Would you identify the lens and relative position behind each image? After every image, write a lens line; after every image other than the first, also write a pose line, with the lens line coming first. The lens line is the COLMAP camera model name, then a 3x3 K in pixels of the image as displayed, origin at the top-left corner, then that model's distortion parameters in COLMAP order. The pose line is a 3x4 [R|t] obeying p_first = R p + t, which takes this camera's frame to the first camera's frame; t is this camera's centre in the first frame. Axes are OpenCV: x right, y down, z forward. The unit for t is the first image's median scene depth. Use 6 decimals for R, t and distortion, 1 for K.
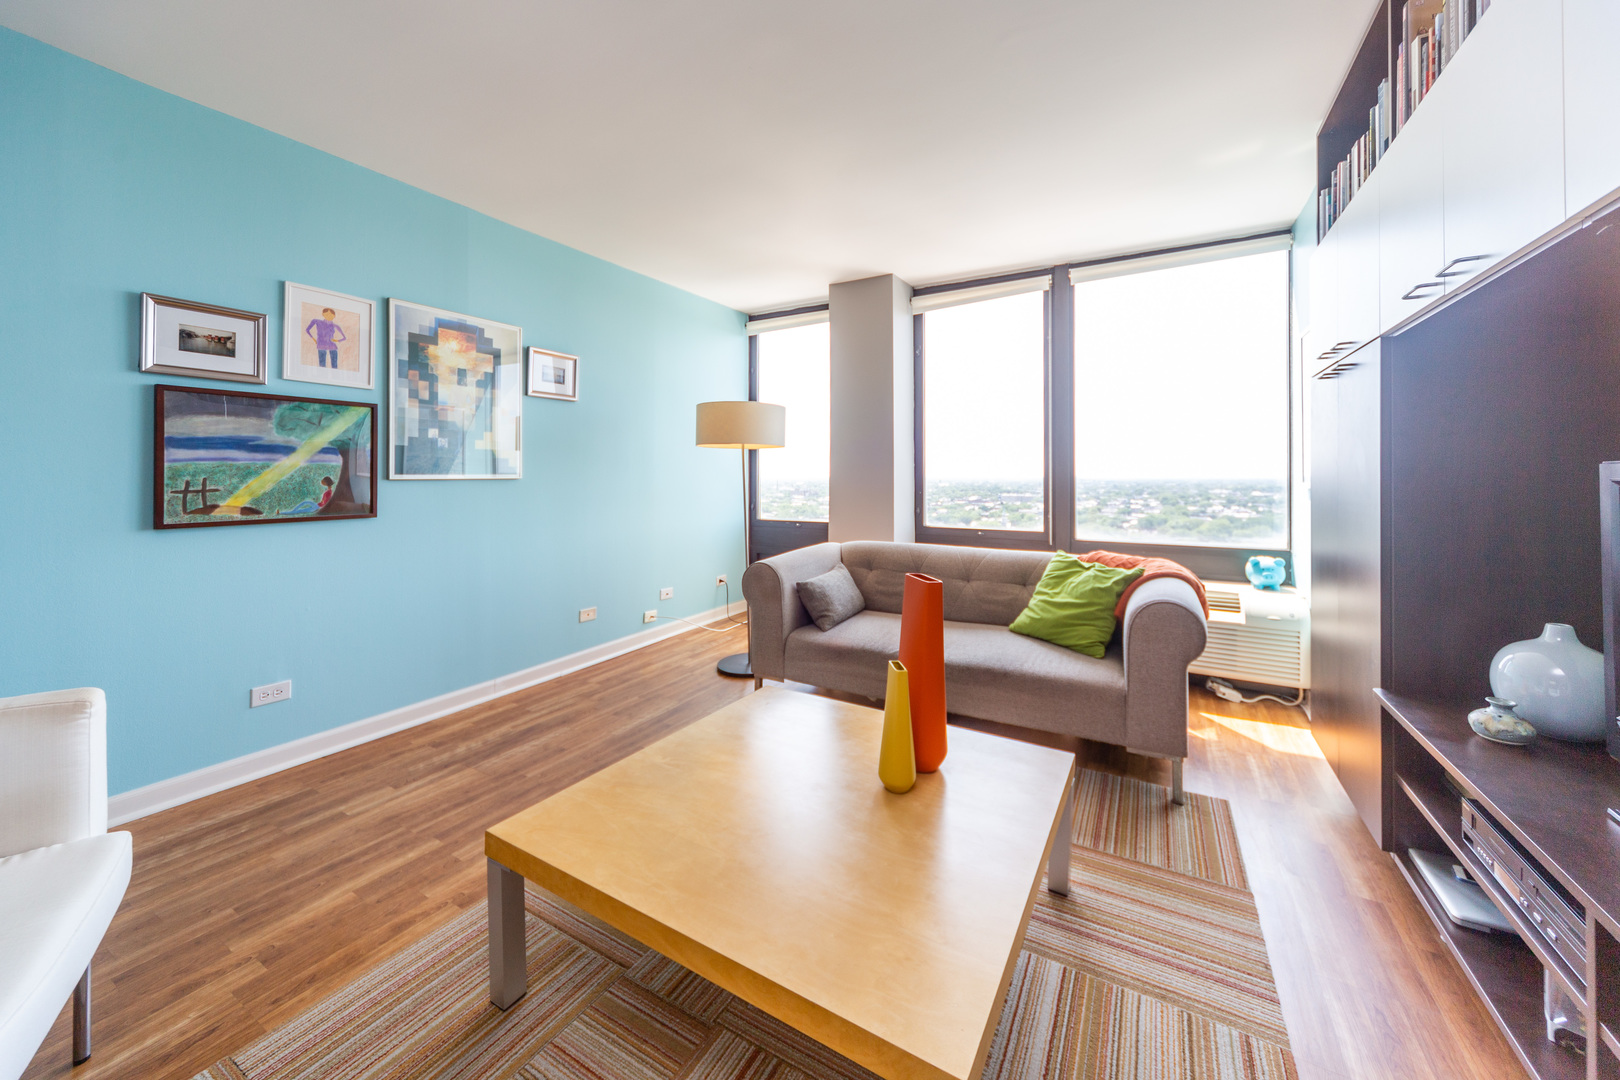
lens RADIAL K [[574.1, 0, 823.7], [0, 574.1, 468.7], [0, 0, 1]] dist [0.008778, -0.000735]
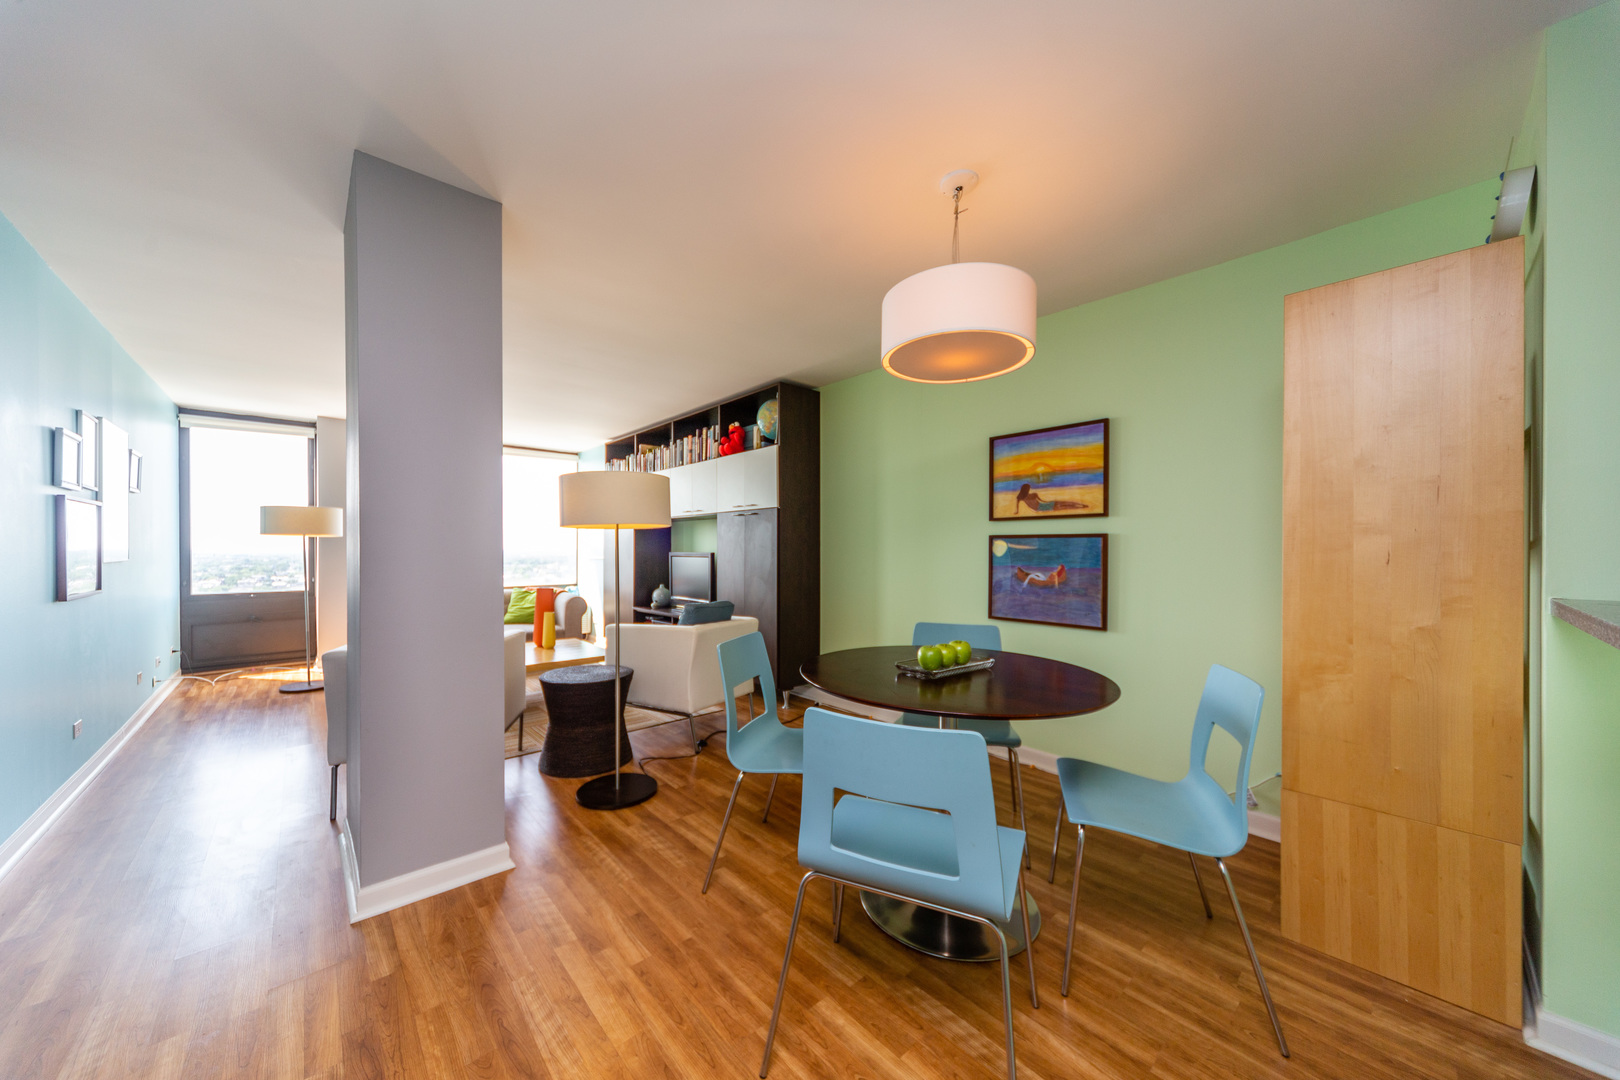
lens RADIAL K [[574.1, 0, 790.1], [0, 574.1, 538.7], [0, 0, 1]] dist [0.008778, -0.000735]
pose [[0.343484, 0.018364, 0.938979, -1.032649], [-0.015218, 0.999786, -0.013986, -0.028287], [-0.939035, -0.009486, 0.343690, -0.601359]]
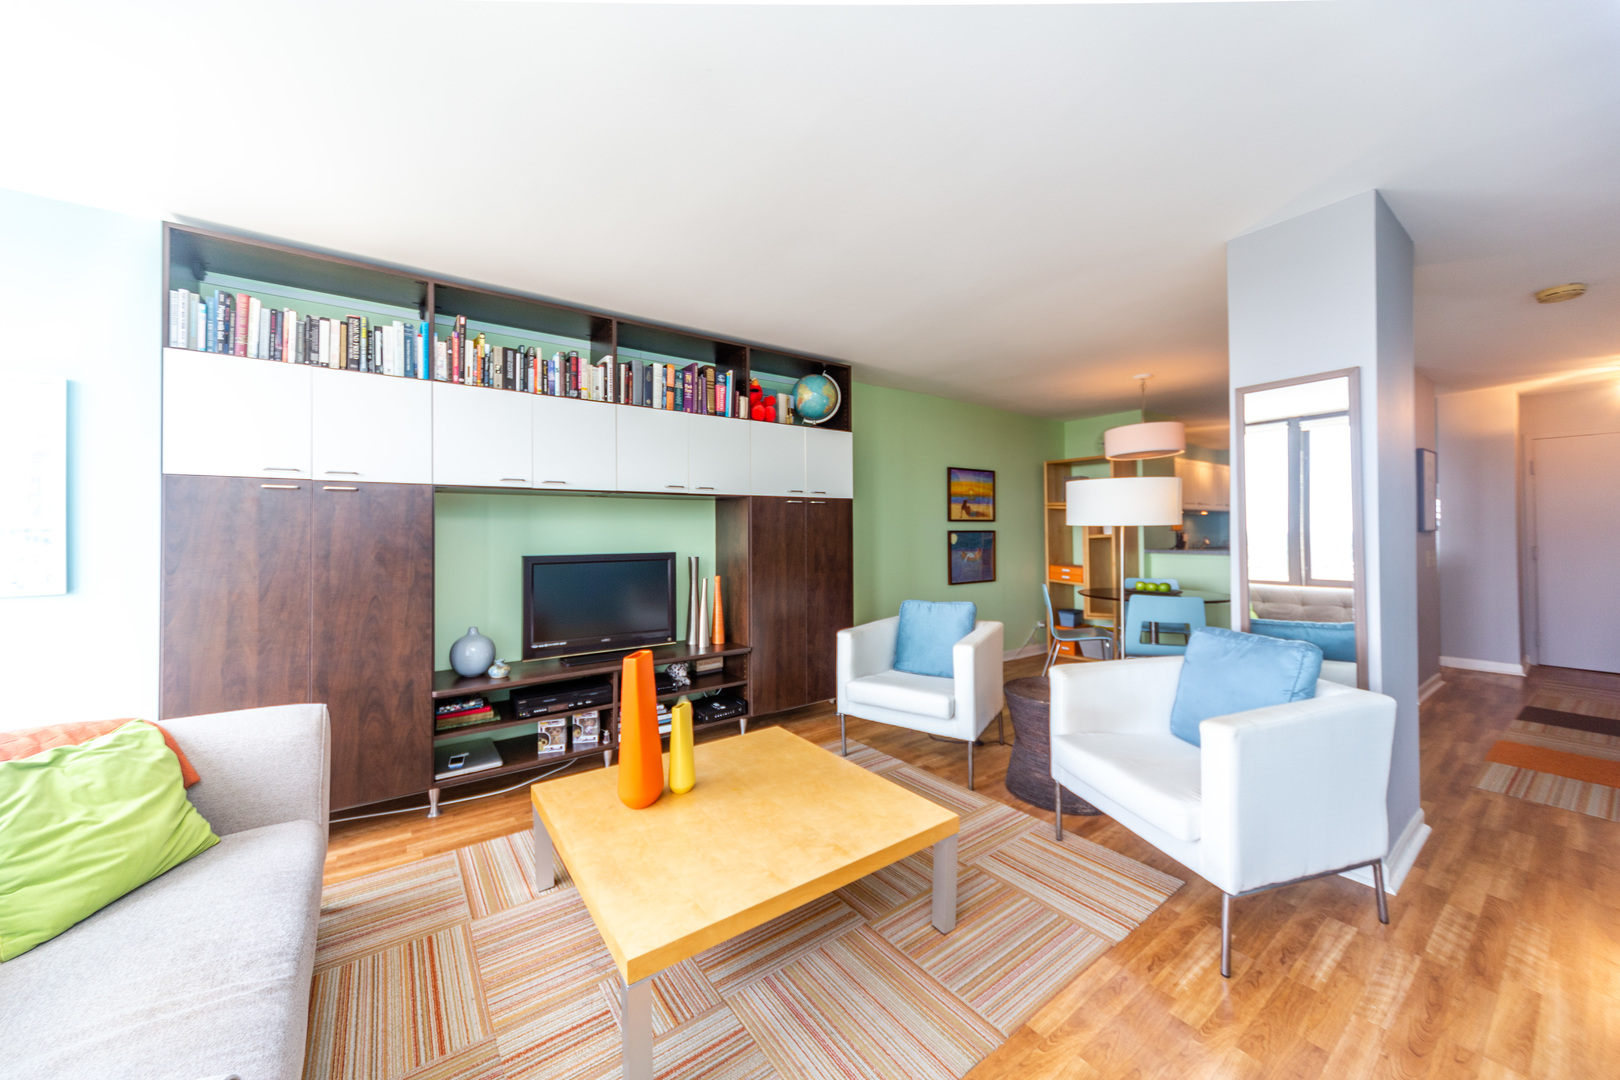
lens RADIAL K [[574.1, 0, 784.5], [0, 574.1, 528.4], [0, 0, 1]] dist [0.008778, -0.000735]
pose [[-0.901350, 0.010646, 0.432960, -0.302359], [0.002644, 0.999814, -0.019079, -0.031623], [-0.433082, -0.016052, -0.901211, 0.857024]]
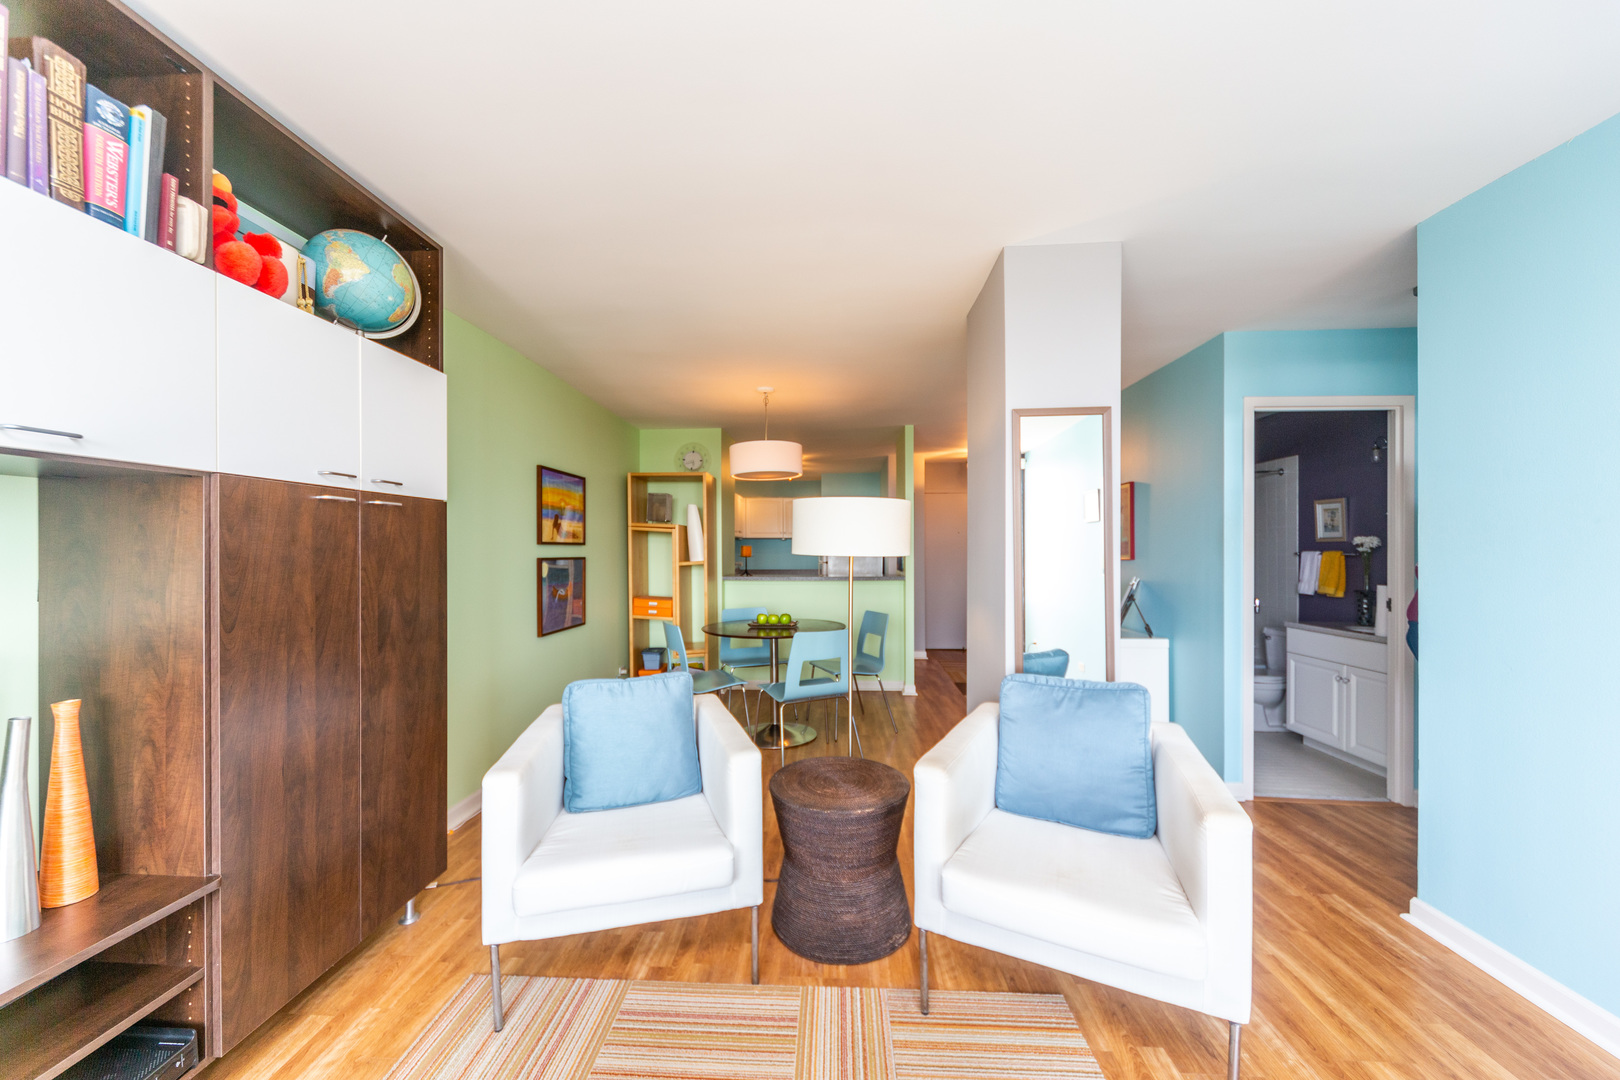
lens RADIAL K [[604.3, 0, 790.4], [0, 604.3, 550.7], [0, 0, 1]] dist [0.000508, -0.000254]
pose [[-0.901666, 0.003282, -0.432421, 0.002981], [0.008923, 0.999900, -0.011015, -0.048625], [0.432342, -0.013790, -0.901604, 0.513994]]
